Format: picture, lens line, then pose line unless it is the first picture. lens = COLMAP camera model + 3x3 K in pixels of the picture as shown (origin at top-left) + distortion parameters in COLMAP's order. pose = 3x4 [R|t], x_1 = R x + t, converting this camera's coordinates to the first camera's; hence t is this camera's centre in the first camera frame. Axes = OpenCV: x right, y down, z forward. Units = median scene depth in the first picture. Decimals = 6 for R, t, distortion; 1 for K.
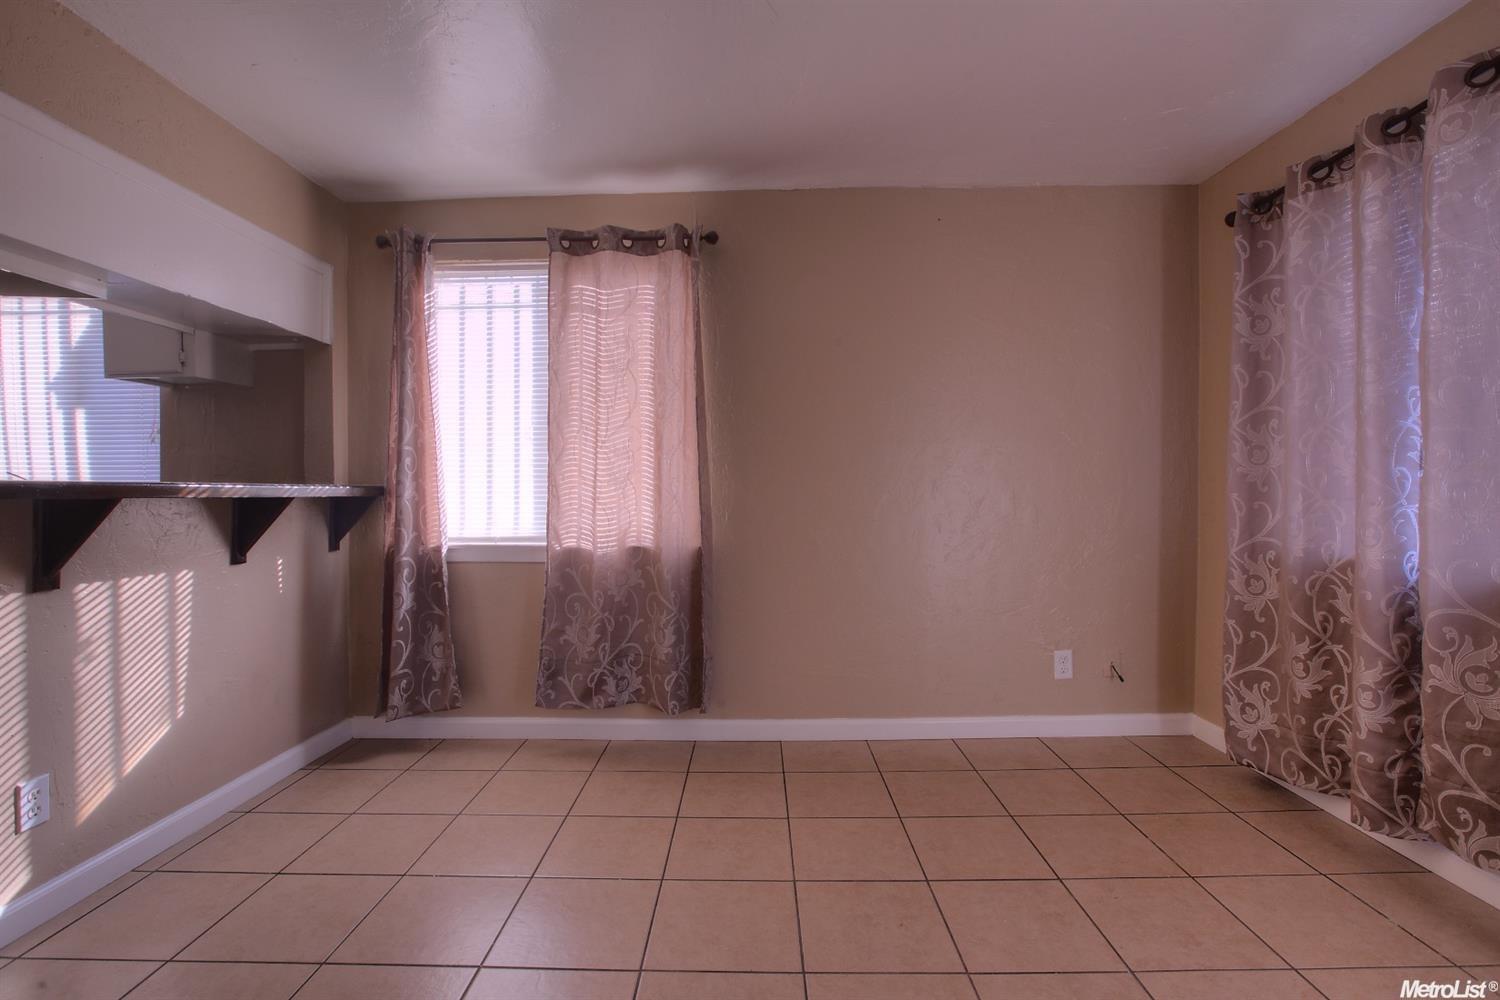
lens RADIAL K [[684.9, 0, 745.9], [0, 684.9, 497.3], [0, 0, 1]] dist [-0.035835, 0.006474]
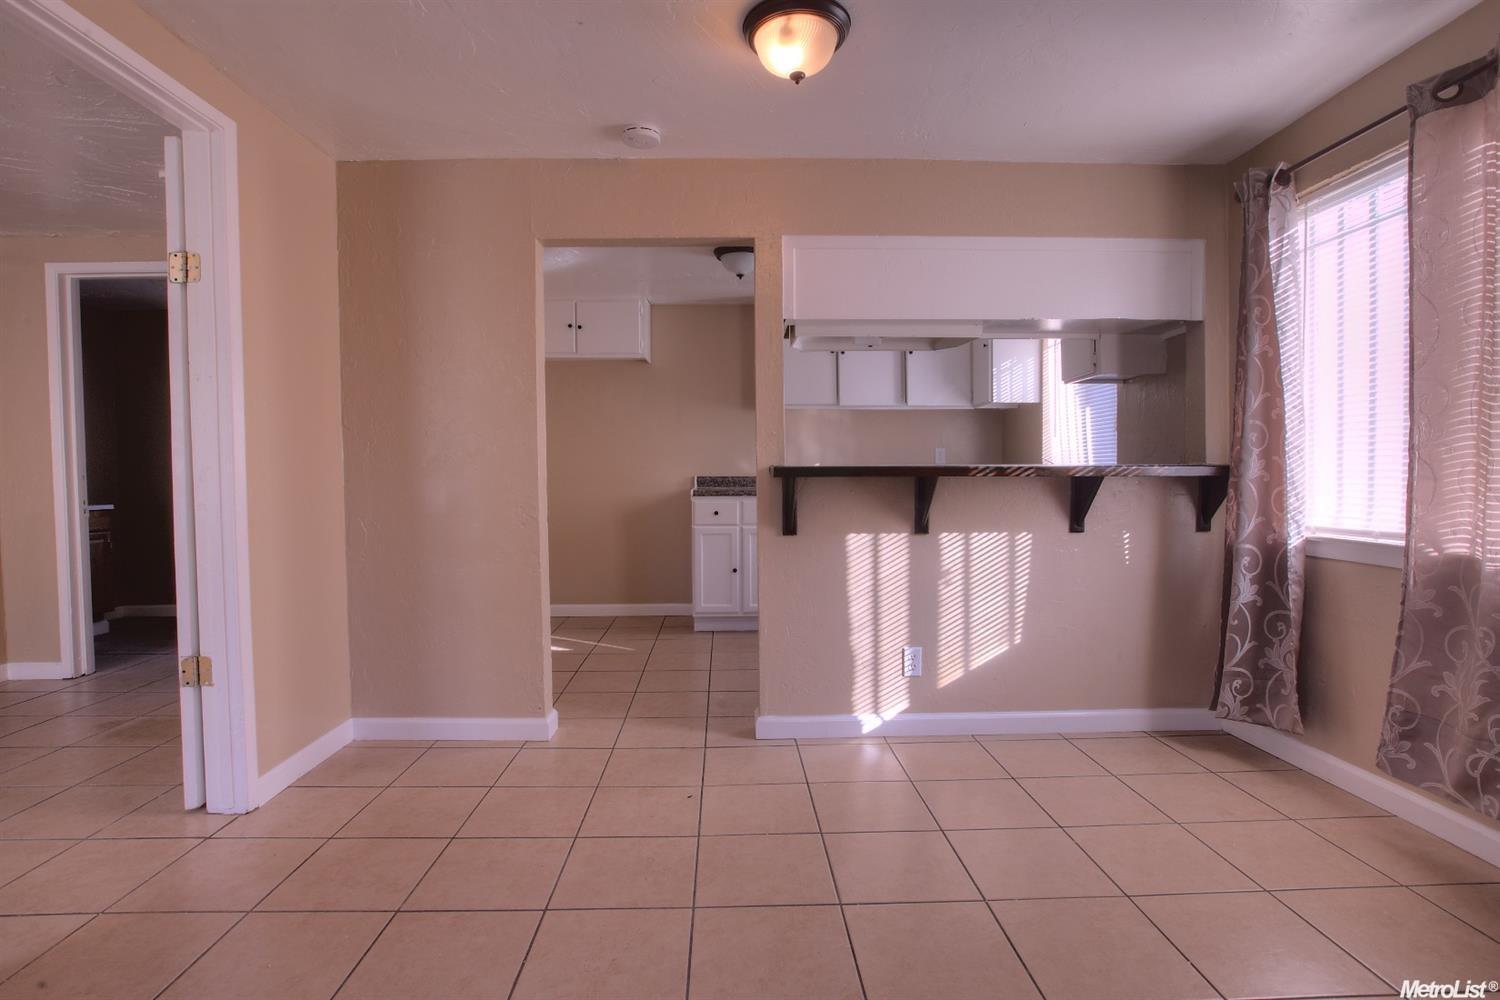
lens RADIAL K [[712.7, 0, 737.1], [0, 712.7, 496.3], [0, 0, 1]] dist [-0.028673, 0.003494]
pose [[0.042097, 0.030637, -0.998644, 0.389290], [-0.001581, 0.999531, 0.030598, -0.002321], [0.999112, 0.000291, 0.042125, 0.288819]]
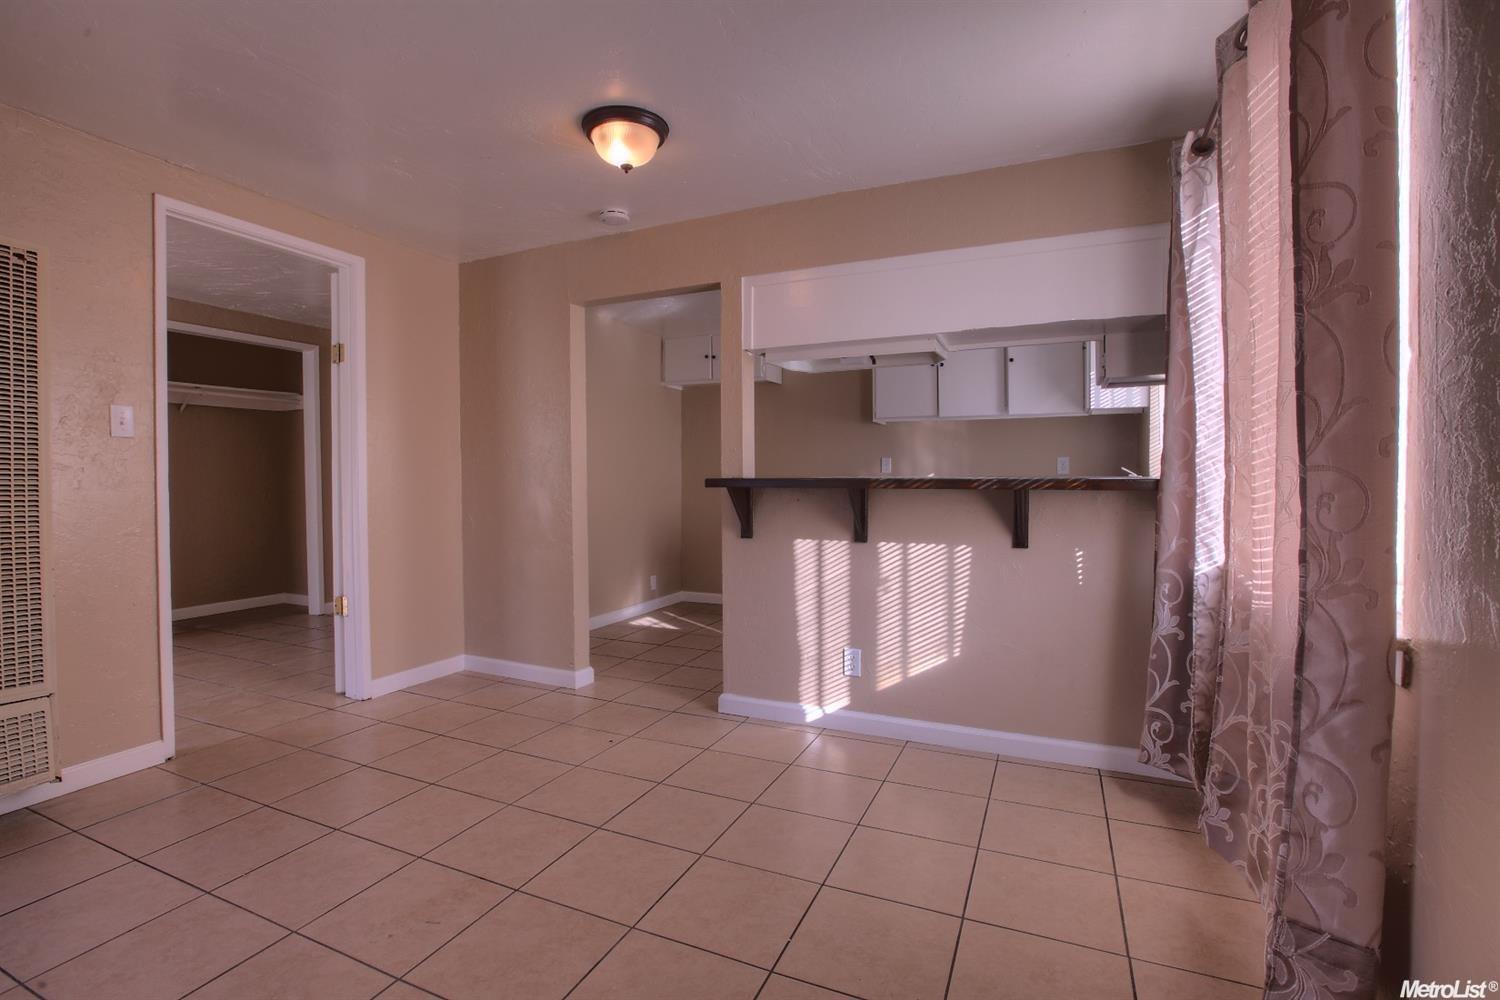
lens RADIAL K [[684.9, 0, 739.8], [0, 684.9, 497.4], [0, 0, 1]] dist [-0.035835, 0.006474]
pose [[-0.397633, 0.020908, -0.917306, 0.406252], [-0.006706, 0.999647, 0.025692, -0.010862], [0.917520, 0.016368, -0.397353, 0.849026]]
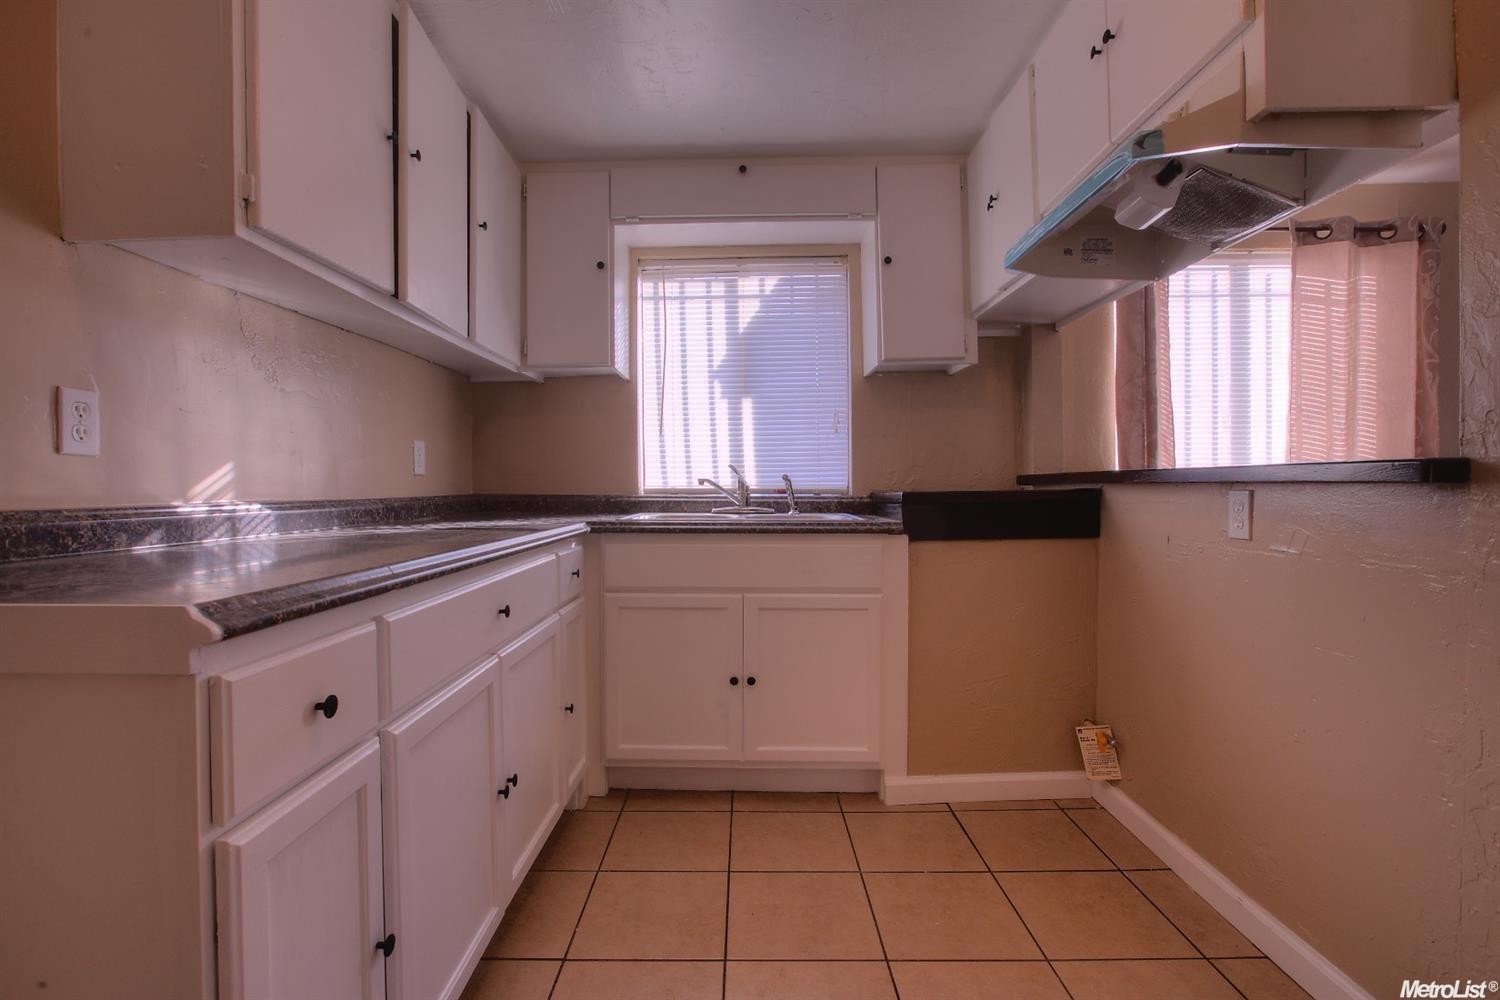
lens RADIAL K [[684.9, 0, 743.3], [0, 684.9, 493.1], [0, 0, 1]] dist [-0.035835, 0.006474]
pose [[0.999978, -0.006245, -0.002292, -1.057668], [0.006257, 0.999965, 0.005470, -0.002388], [0.002257, -0.005485, 0.999982, 0.016863]]
